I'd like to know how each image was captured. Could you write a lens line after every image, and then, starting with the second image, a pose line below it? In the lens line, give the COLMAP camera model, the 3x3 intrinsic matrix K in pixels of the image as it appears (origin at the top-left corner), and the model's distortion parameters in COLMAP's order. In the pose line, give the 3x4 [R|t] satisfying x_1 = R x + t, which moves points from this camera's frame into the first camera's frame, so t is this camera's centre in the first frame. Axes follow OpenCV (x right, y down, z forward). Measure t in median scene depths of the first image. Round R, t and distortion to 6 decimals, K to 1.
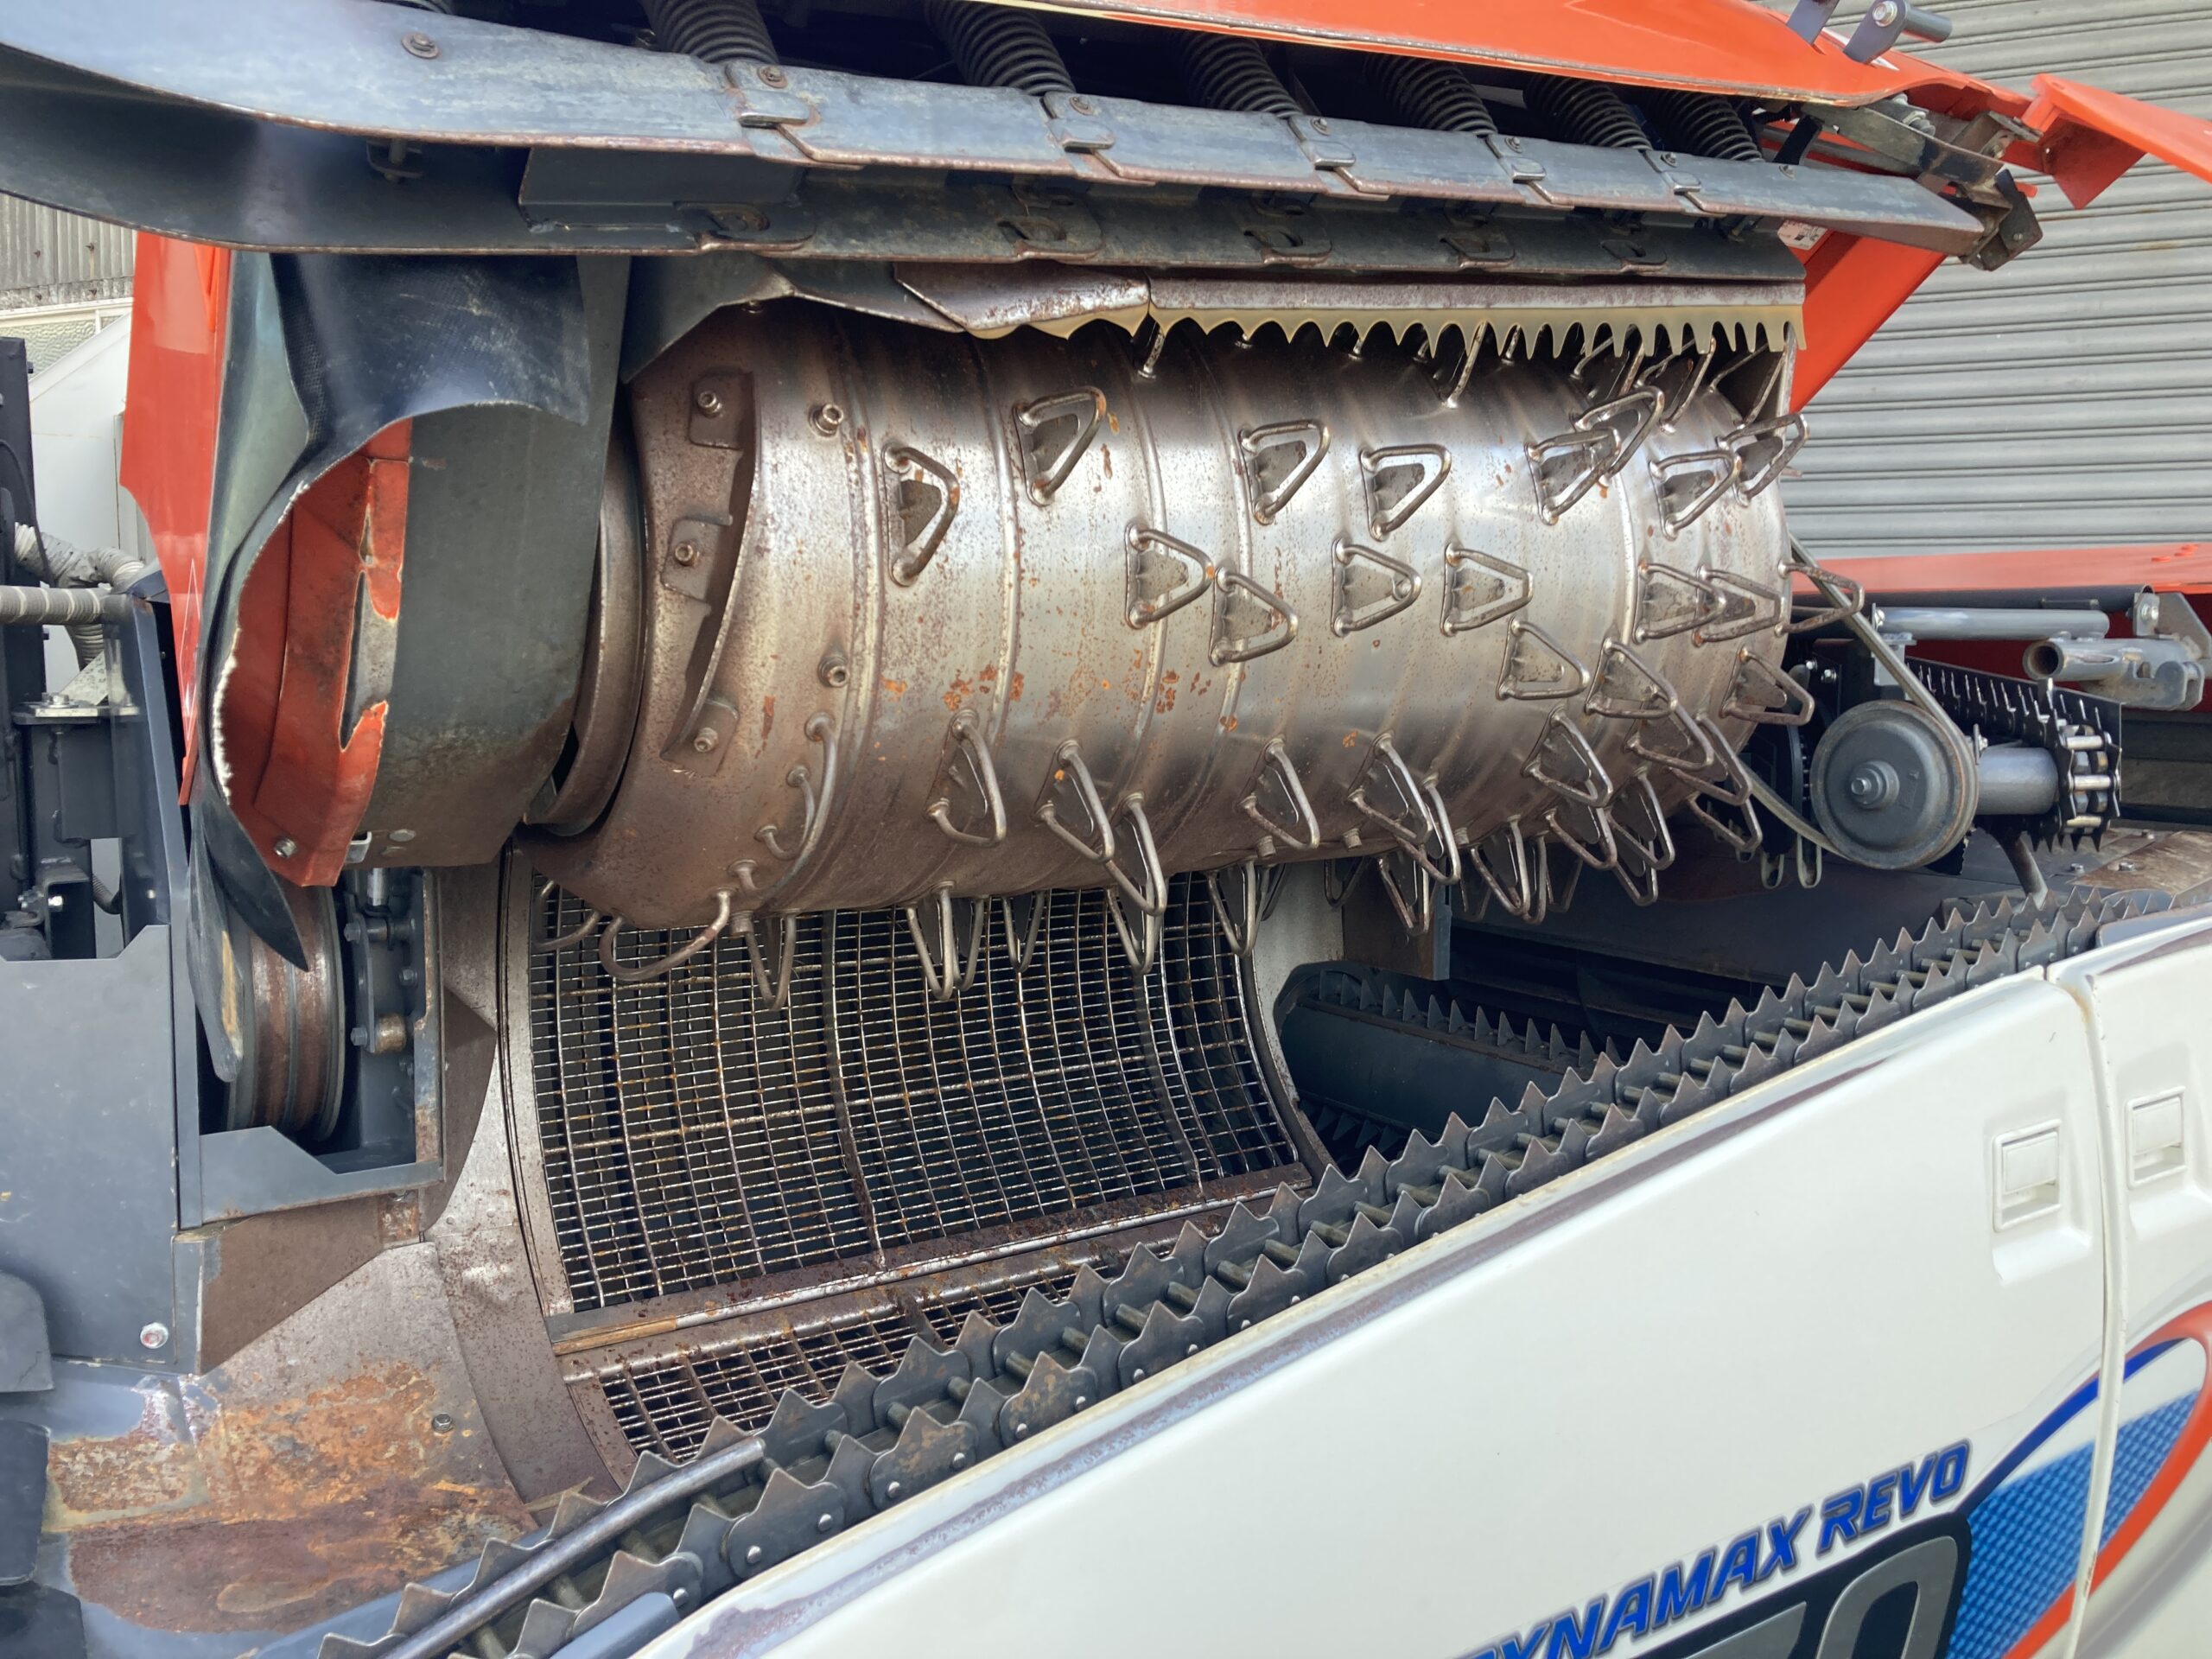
lens RADIAL K [[1842.6, 0, 1108.8], [0, 1842.6, 762.7], [0, 0, 1]] dist [-0.002499, -0.002957]
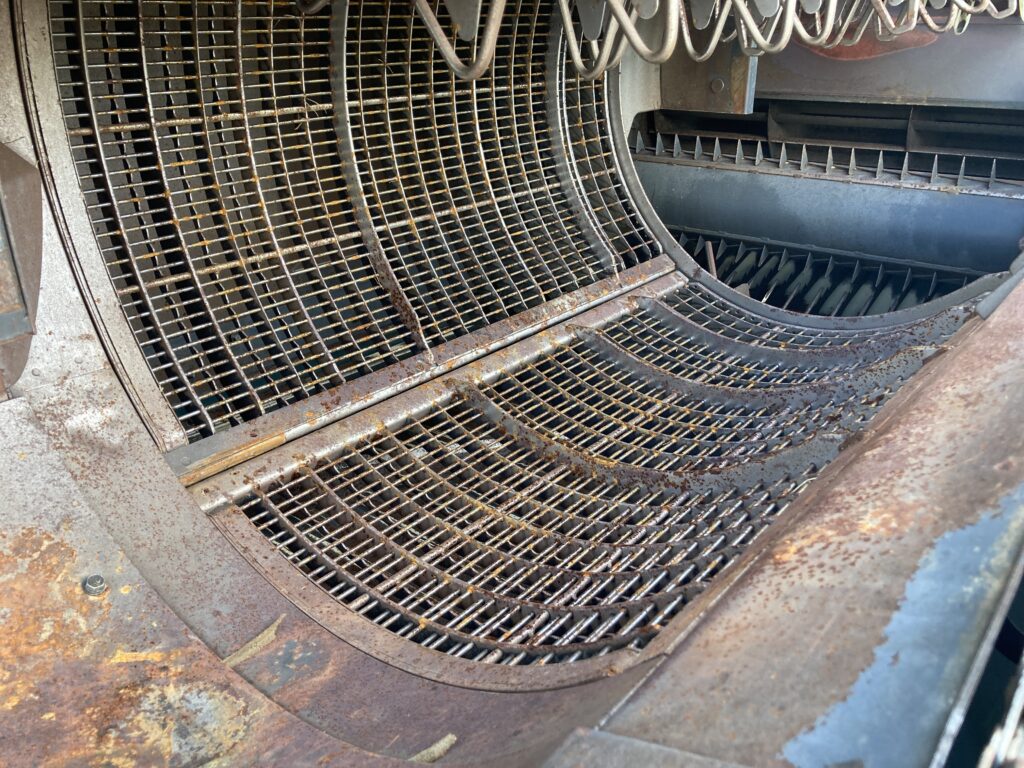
lens RADIAL K [[867.0, 0, 512.0], [0, 867.0, 384.0], [0, 0, 1]] dist [0.054819, -0.116328]
pose [[0.963551, -0.126174, 0.235901, -0.225111], [0.044559, 0.945169, 0.323527, 0.119365], [-0.263787, -0.301223, 0.916341, 0.517275]]
